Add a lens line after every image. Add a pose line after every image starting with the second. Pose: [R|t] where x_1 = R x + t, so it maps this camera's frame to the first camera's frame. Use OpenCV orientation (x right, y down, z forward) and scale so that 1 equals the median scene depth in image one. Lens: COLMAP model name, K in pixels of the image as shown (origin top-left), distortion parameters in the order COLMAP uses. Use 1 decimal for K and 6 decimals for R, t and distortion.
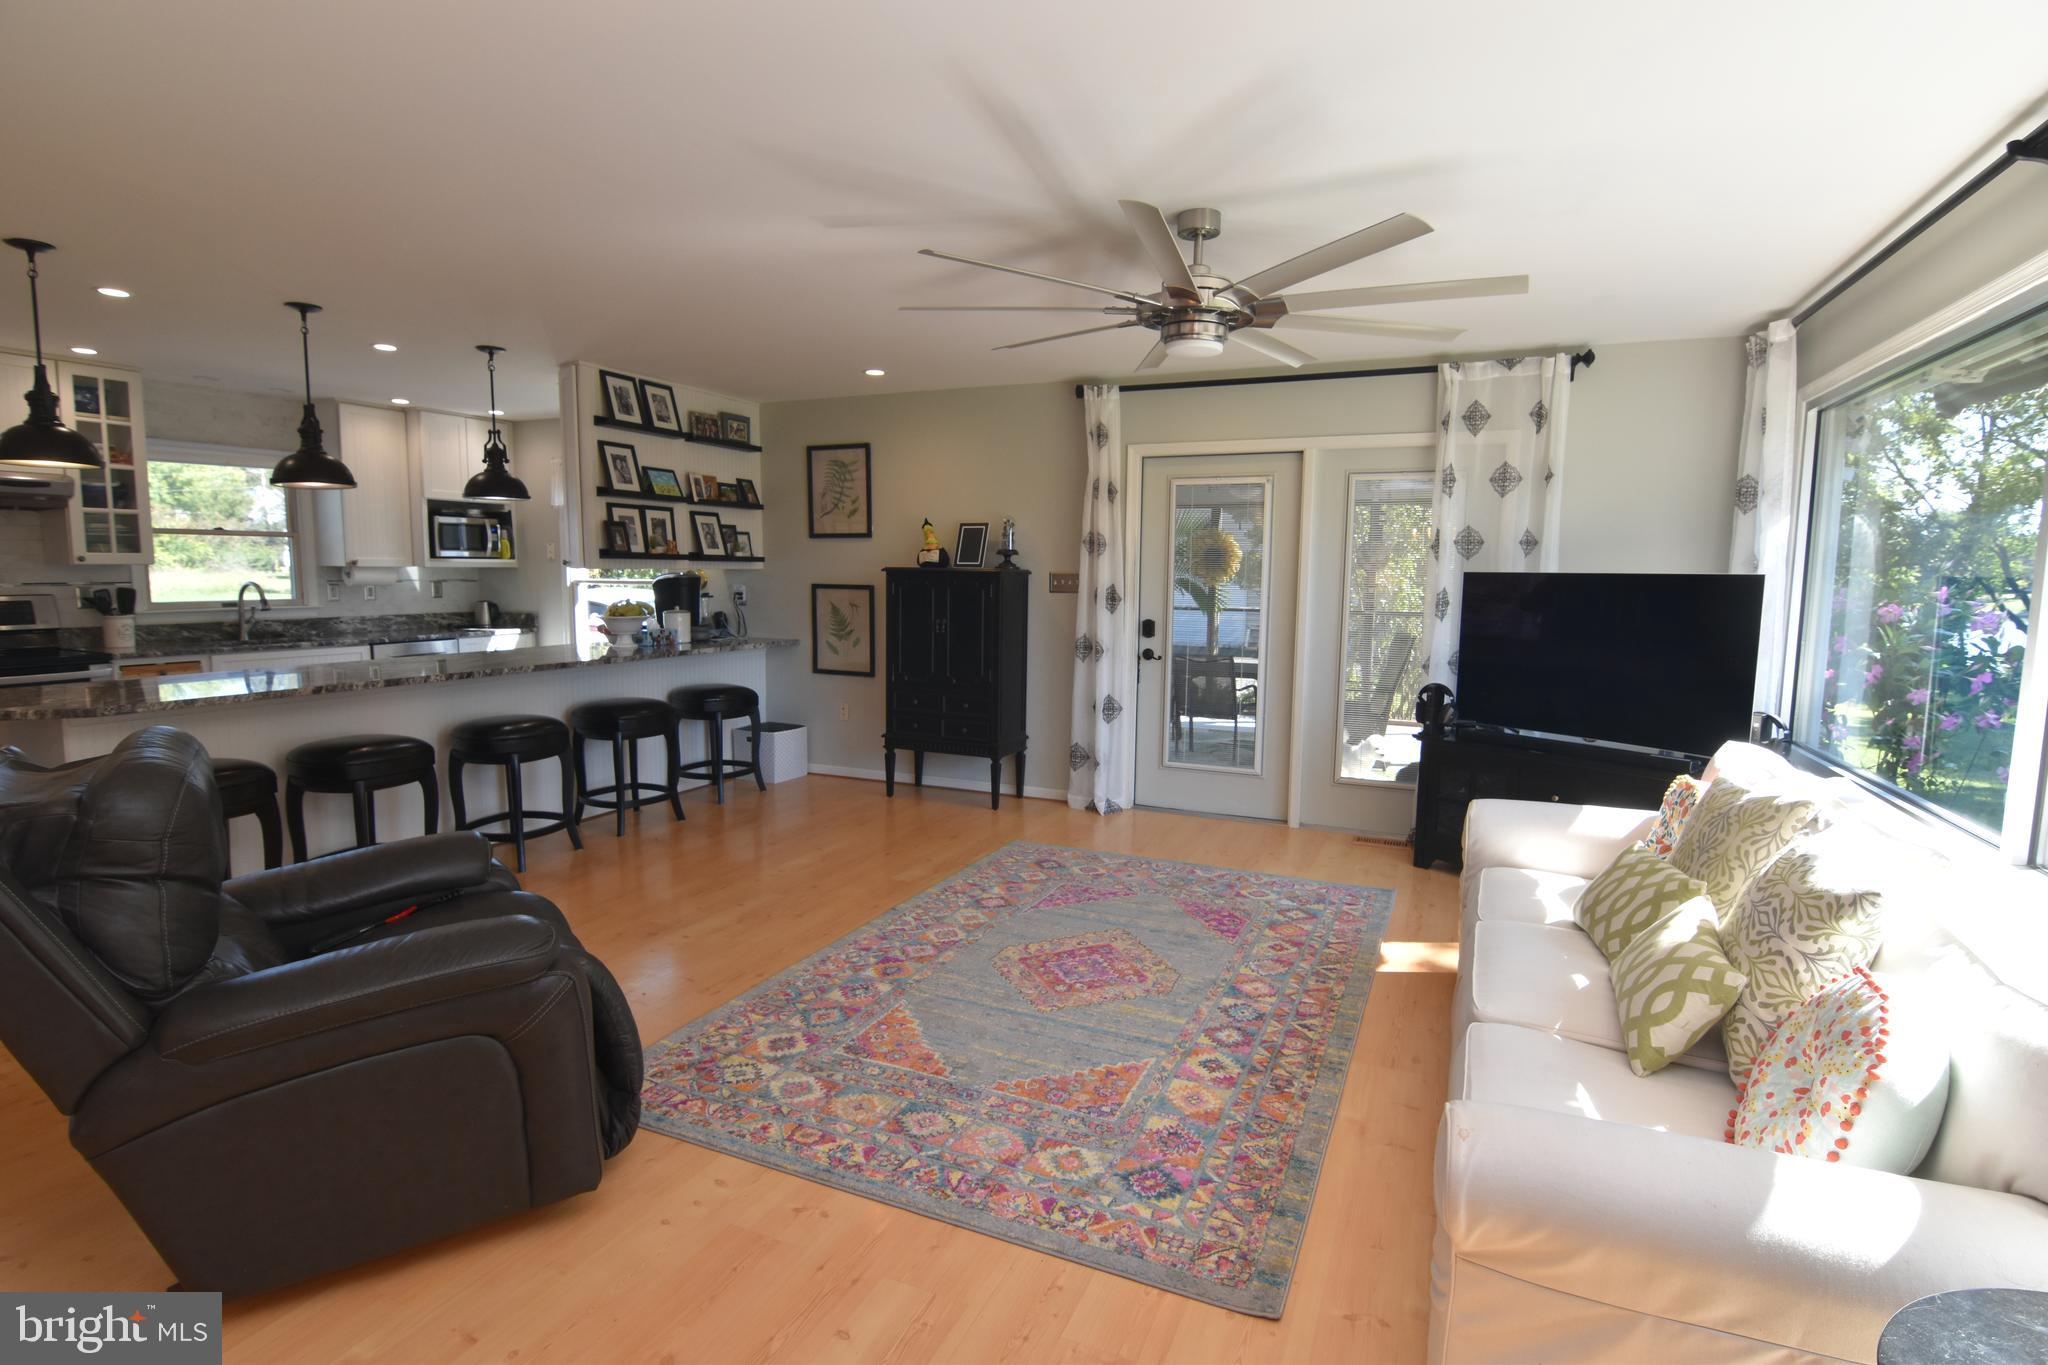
lens RADIAL K [[989.7, 0, 1030.8], [0, 989.7, 682.4], [0, 0, 1]] dist [-0.007797, -0.009392]
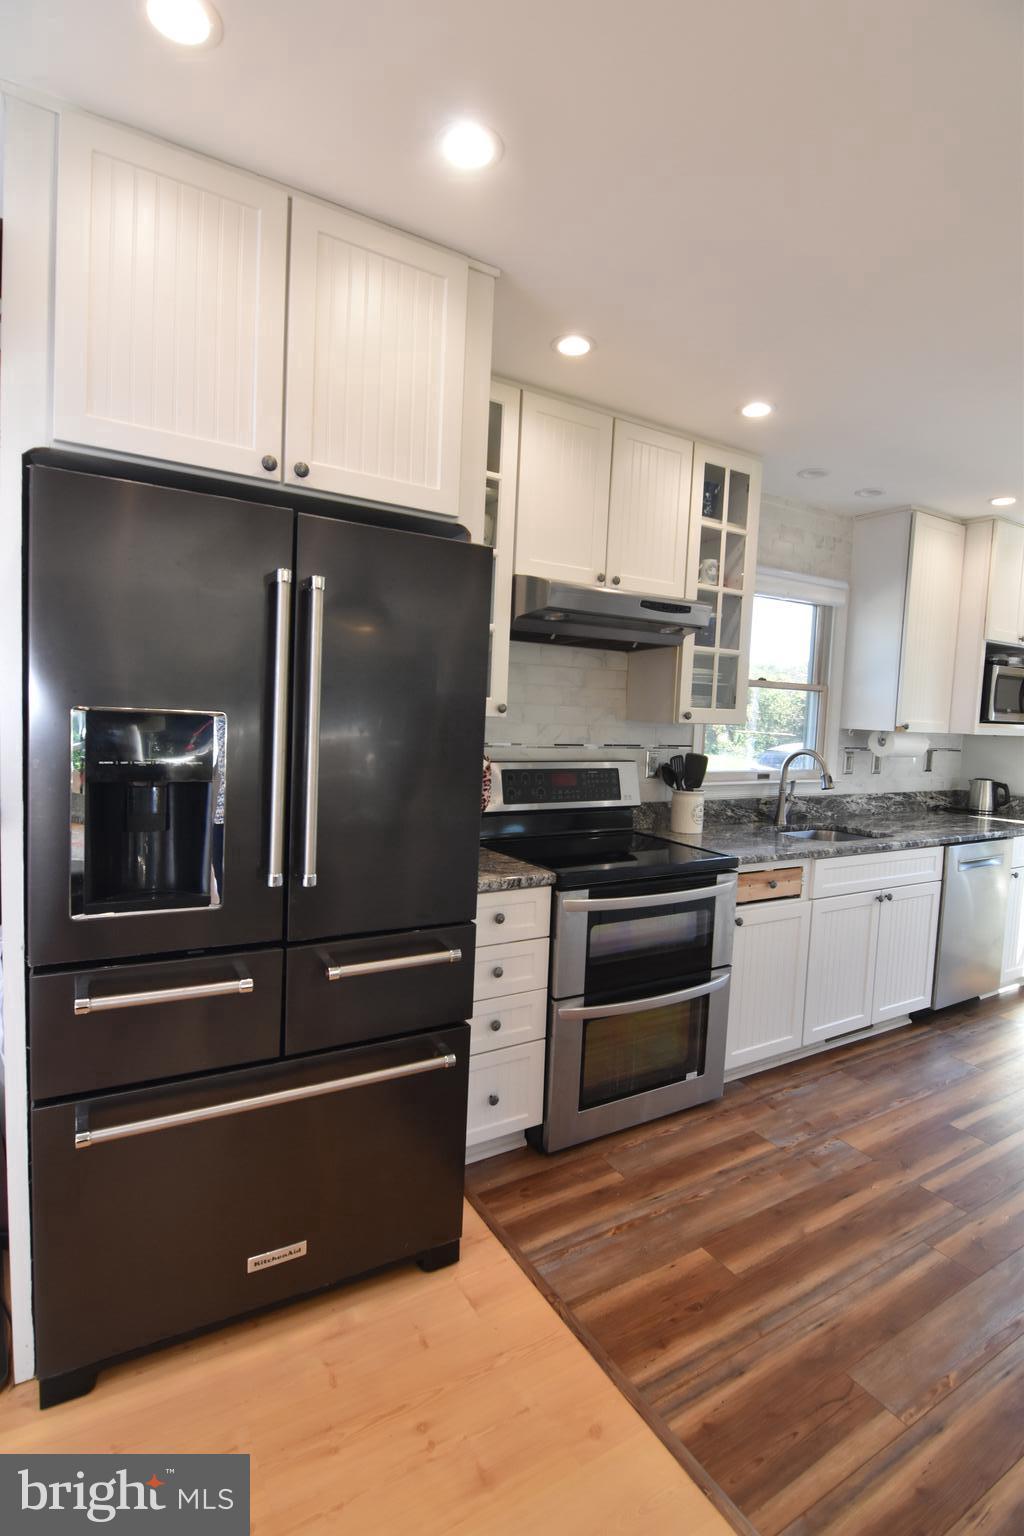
lens RADIAL K [[742.2, 0, 510.7], [0, 742.2, 766.0], [0, 0, 1]] dist [-0.007797, -0.009392]
pose [[0.815851, 0.063555, -0.574759, -0.739804], [-0.094692, 0.995208, -0.024364, -0.061963], [0.570457, 0.074302, 0.817960, 0.461988]]
